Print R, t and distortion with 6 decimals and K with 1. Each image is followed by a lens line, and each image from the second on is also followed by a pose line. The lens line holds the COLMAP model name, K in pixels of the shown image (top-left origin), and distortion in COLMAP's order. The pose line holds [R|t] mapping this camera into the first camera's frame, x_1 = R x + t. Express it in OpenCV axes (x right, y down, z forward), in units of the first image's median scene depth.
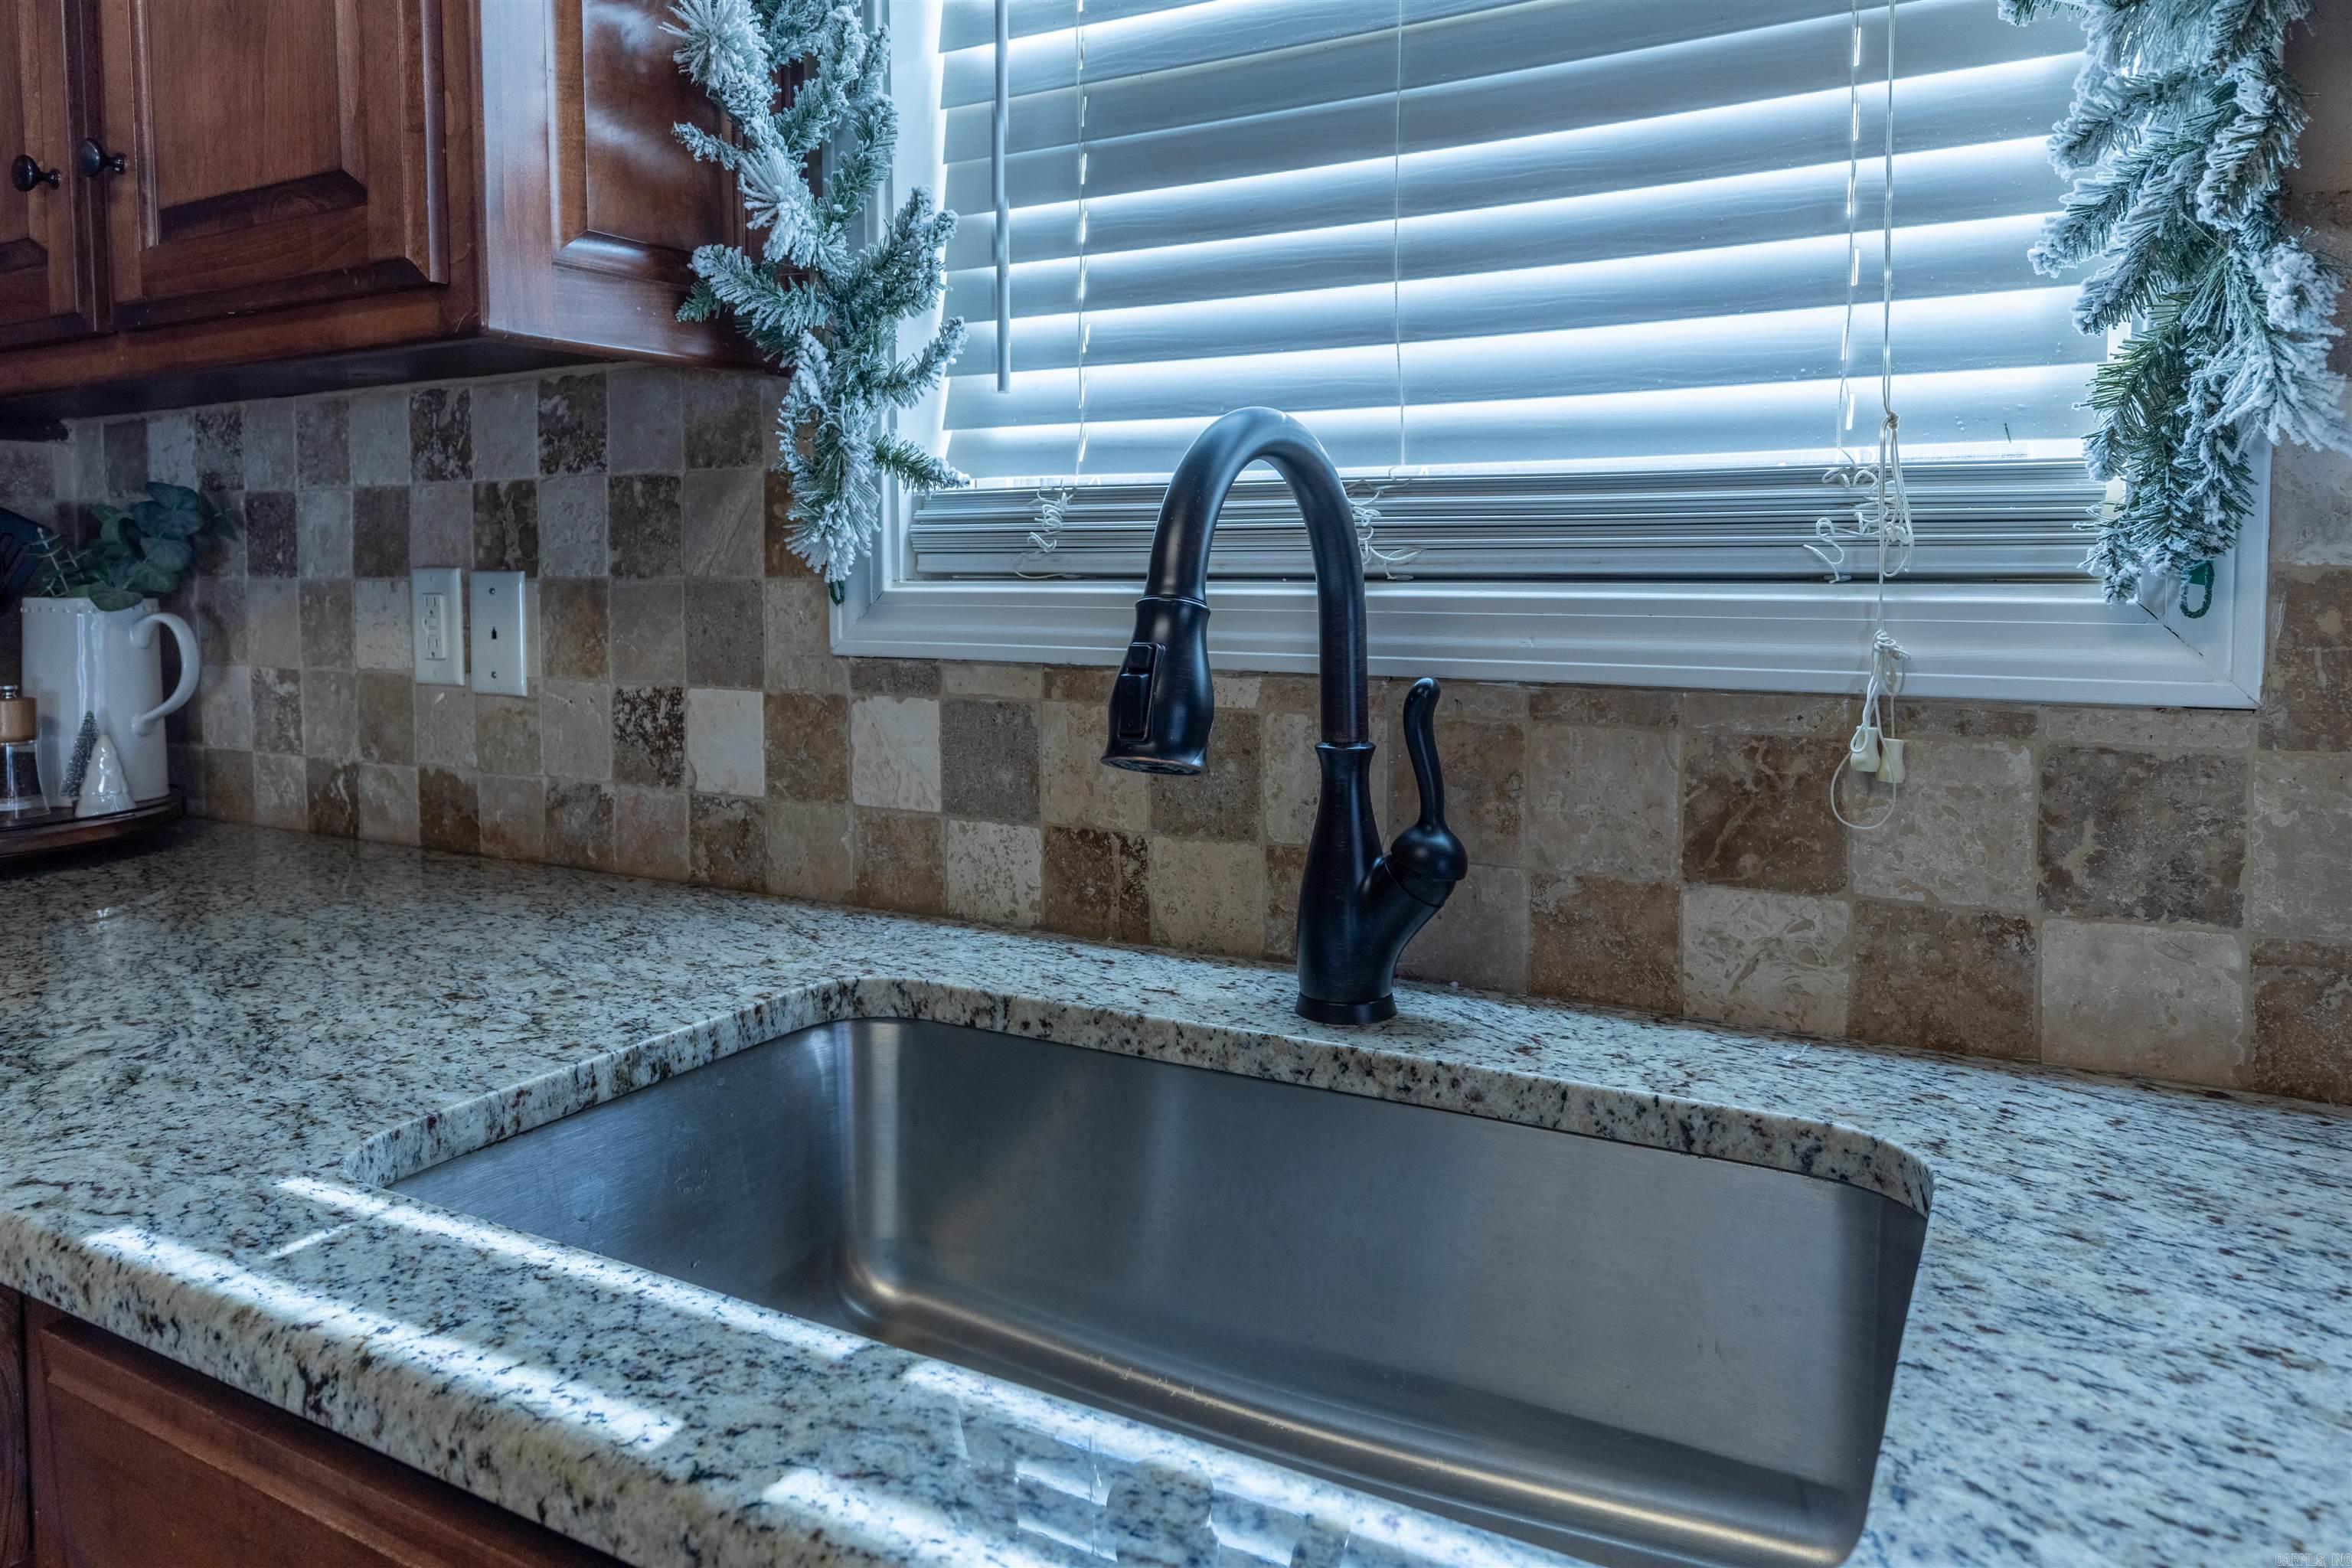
lens RADIAL K [[1494.6, 0, 1189.0], [0, 1494.6, 636.8], [0, 0, 1]] dist [0.006168, 0.002131]
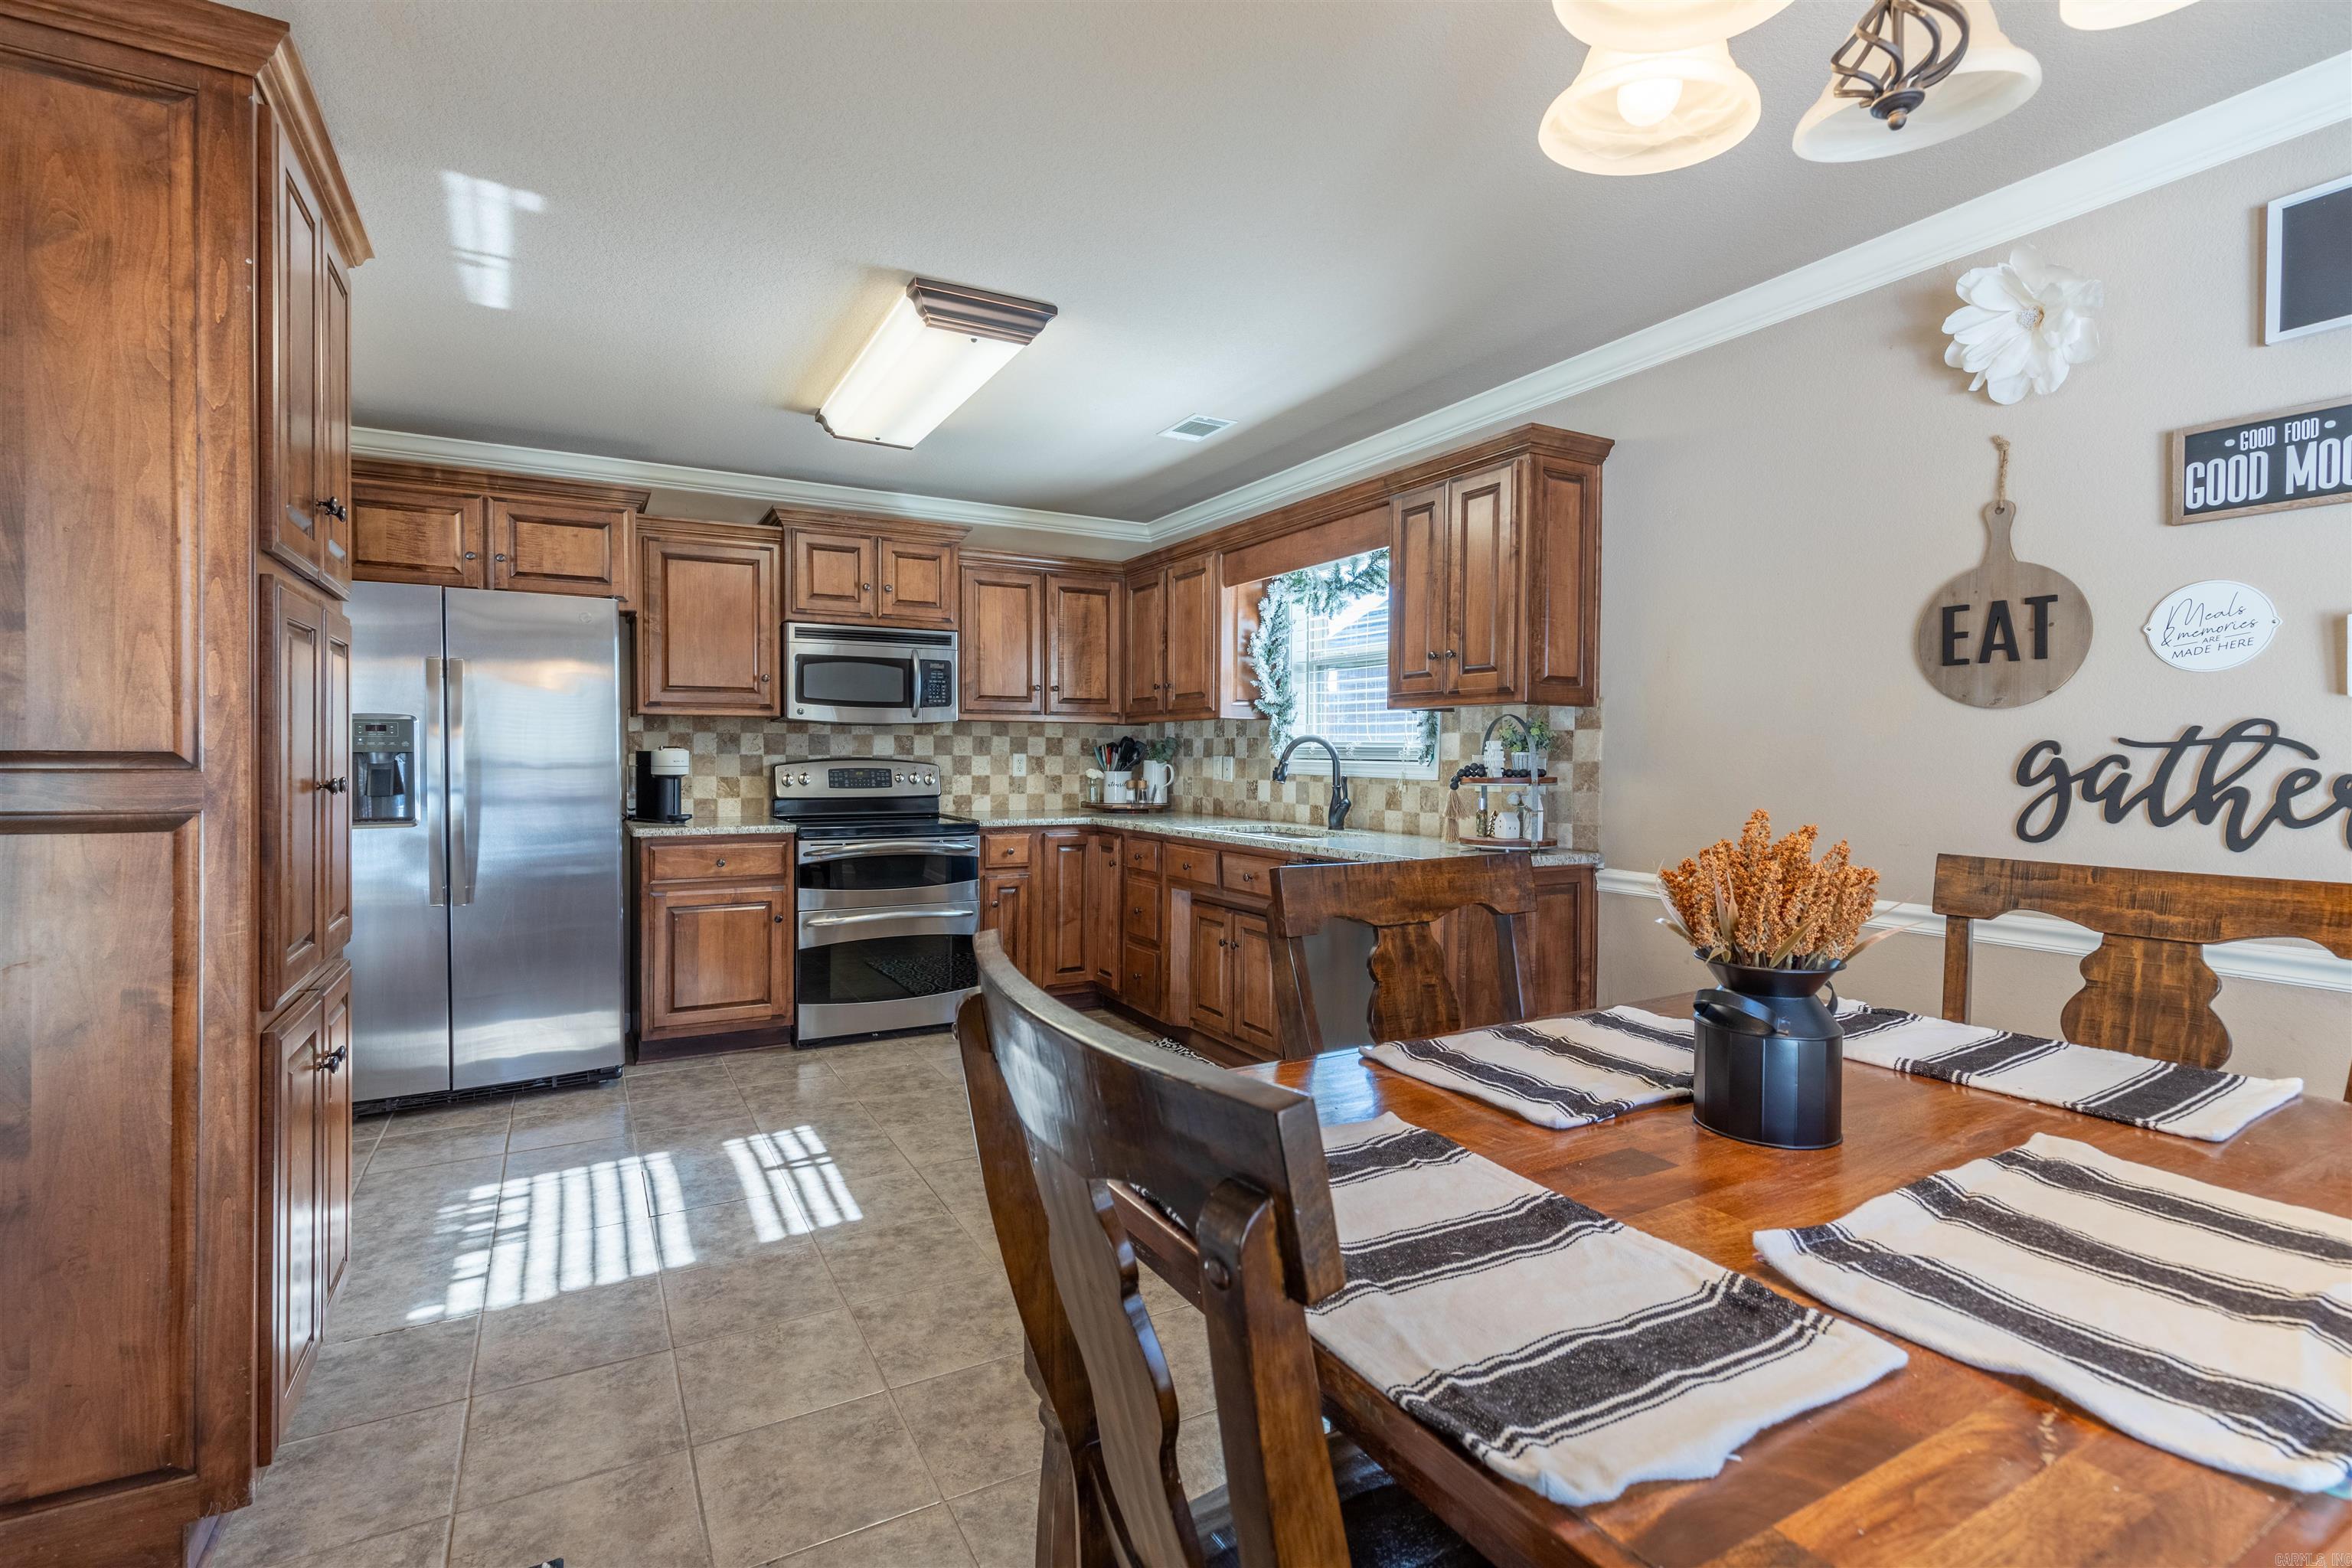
lens RADIAL K [[1089.8, 0, 1185.5], [0, 1089.8, 775.3], [0, 0, 1]] dist [0.014286, -0.008255]
pose [[0.856410, 0.023685, -0.515753, 1.461291], [-0.038056, 0.999126, -0.017311, 0.098779], [0.514892, 0.034453, 0.856563, -2.461837]]
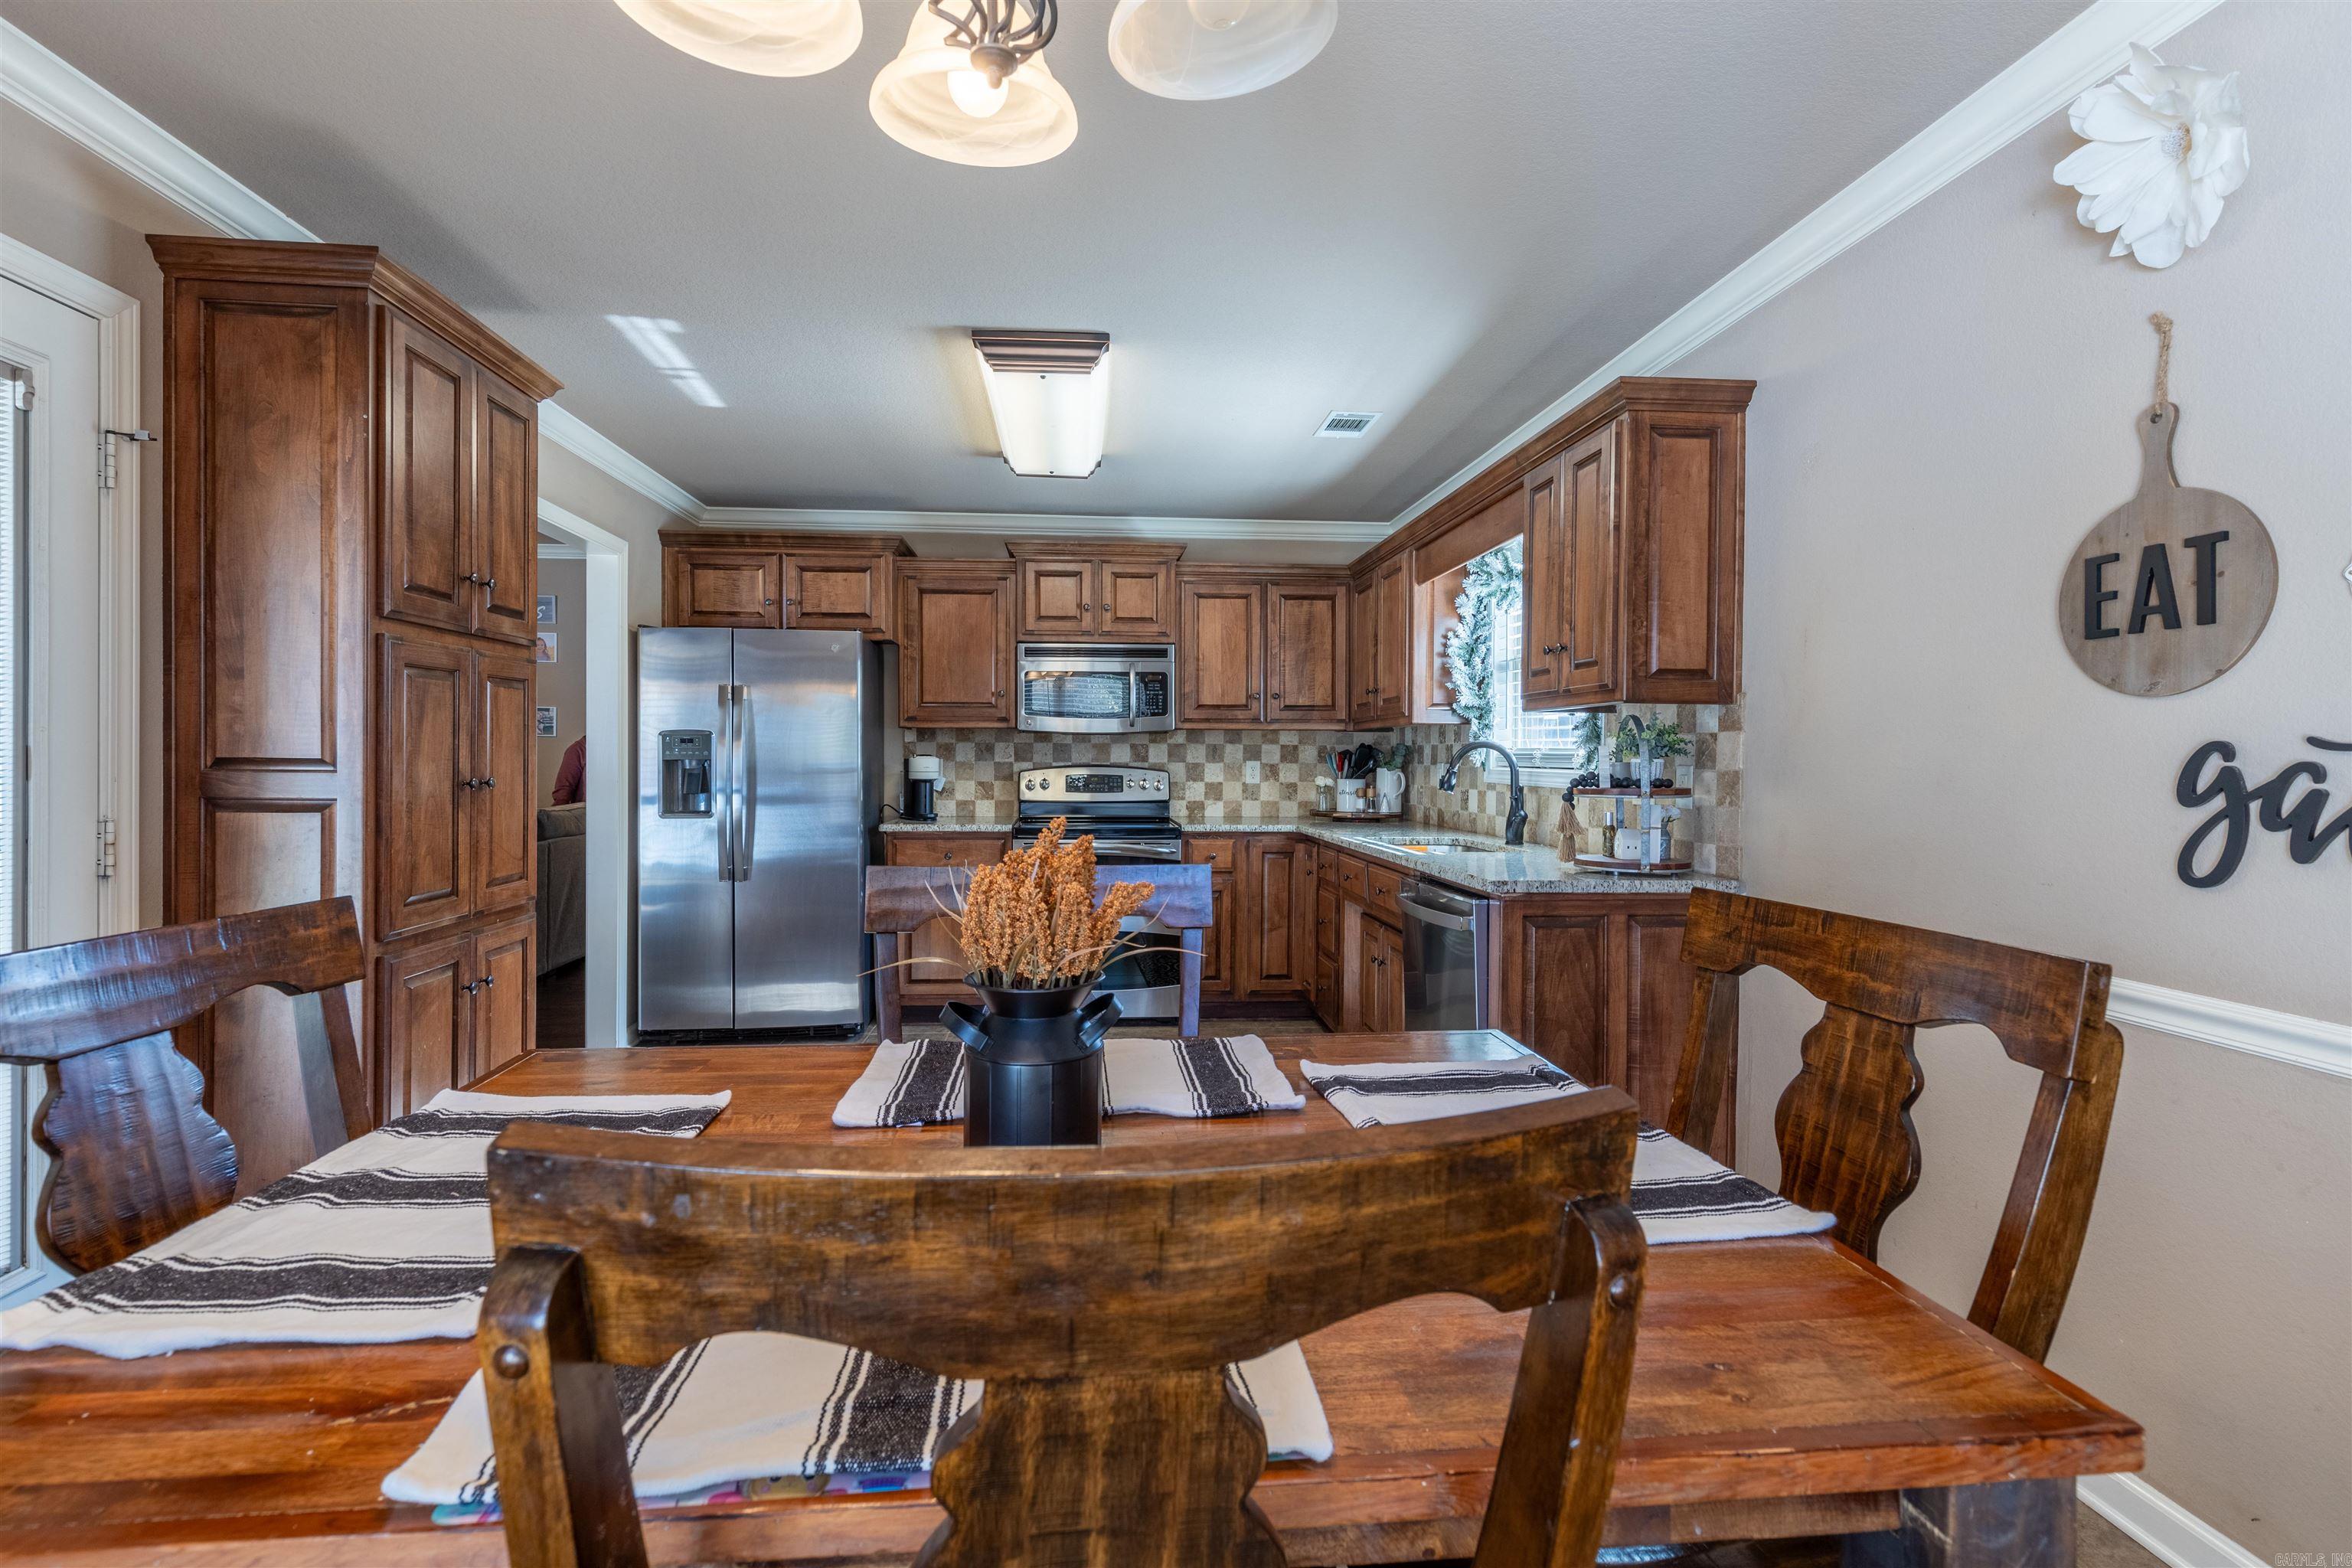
lens RADIAL K [[1098.9, 0, 1170.6], [0, 1098.9, 772.6], [0, 0, 1]] dist [0.004632, -0.000280]
pose [[0.563142, 0.022108, -0.826064, 2.145960], [-0.050805, 0.998677, -0.007907, 0.061196], [0.824797, 0.046421, 0.563521, -1.854307]]
